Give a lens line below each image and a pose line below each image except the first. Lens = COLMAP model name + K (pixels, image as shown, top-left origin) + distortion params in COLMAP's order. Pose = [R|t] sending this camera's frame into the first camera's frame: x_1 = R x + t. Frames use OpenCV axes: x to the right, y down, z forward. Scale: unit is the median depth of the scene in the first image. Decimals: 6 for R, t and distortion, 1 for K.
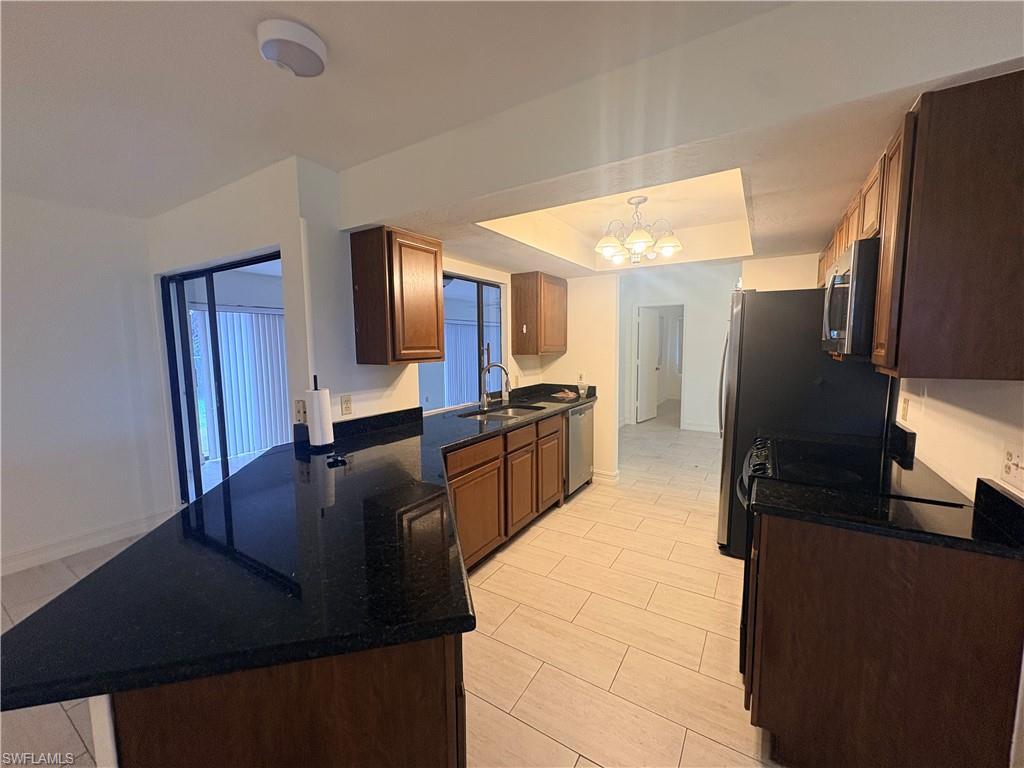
lens RADIAL K [[408.4, 0, 509.7], [0, 408.4, 382.0], [0, 0, 1]] dist [0.004115, 0.000303]
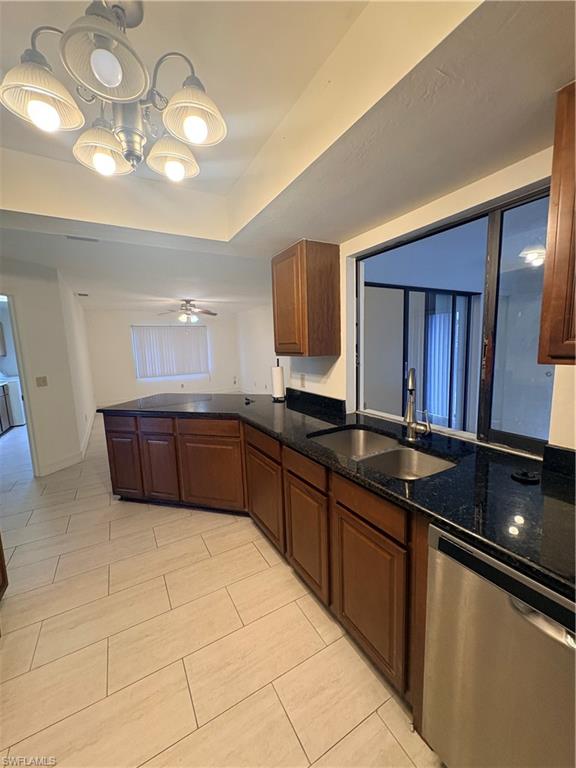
lens RADIAL K [[306.3, 0, 288.1], [0, 306.3, 385.2], [0, 0, 1]] dist [0.004115, 0.000303]
pose [[-0.473586, 0.130277, -0.871059, 0.554890], [-0.055877, 0.982563, 0.177334, -0.113806], [0.878973, 0.132655, -0.458049, 1.330669]]
